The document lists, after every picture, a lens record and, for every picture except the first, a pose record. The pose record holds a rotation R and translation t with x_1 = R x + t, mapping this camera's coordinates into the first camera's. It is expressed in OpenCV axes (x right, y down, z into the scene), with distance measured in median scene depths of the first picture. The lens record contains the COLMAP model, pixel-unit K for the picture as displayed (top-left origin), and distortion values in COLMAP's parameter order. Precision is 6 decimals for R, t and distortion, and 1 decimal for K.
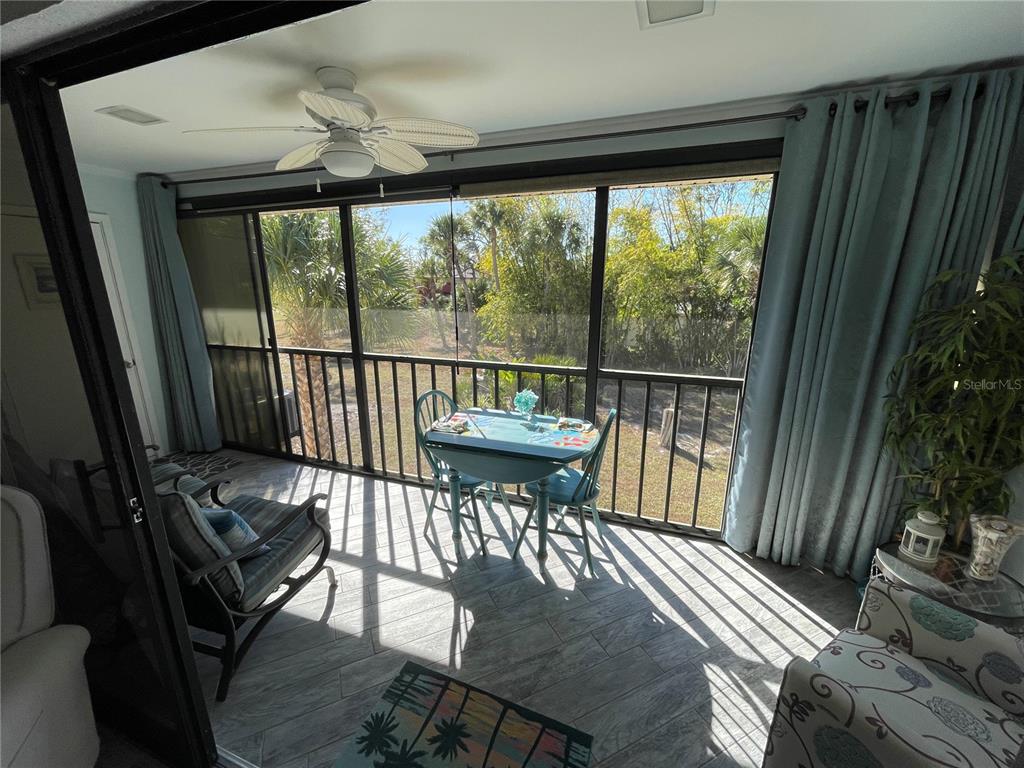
lens RADIAL K [[414.8, 0, 507.2], [0, 414.8, 388.8], [0, 0, 1]] dist [-0.001732, -0.000215]
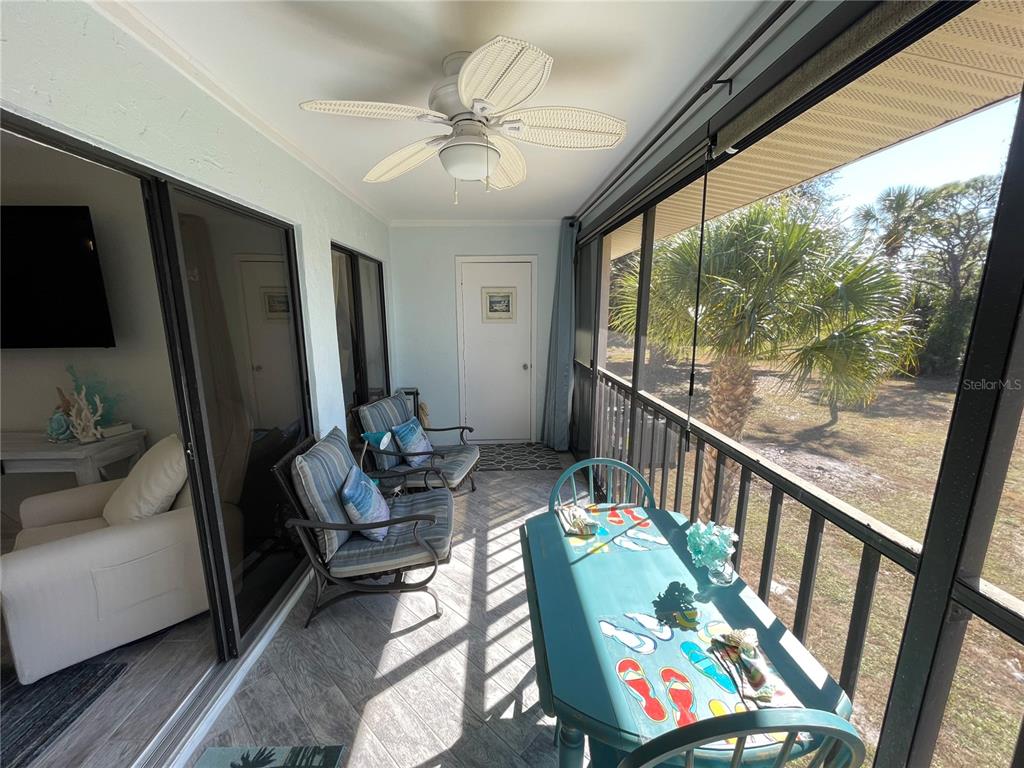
lens RADIAL K [[414.8, 0, 507.2], [0, 414.8, 388.8], [0, 0, 1]] dist [-0.001732, -0.000215]
pose [[0.378678, 0.180154, -0.907826, 0.375977], [-0.232228, 0.967989, 0.095224, -0.144321], [0.895920, 0.174764, 0.408393, 0.597410]]
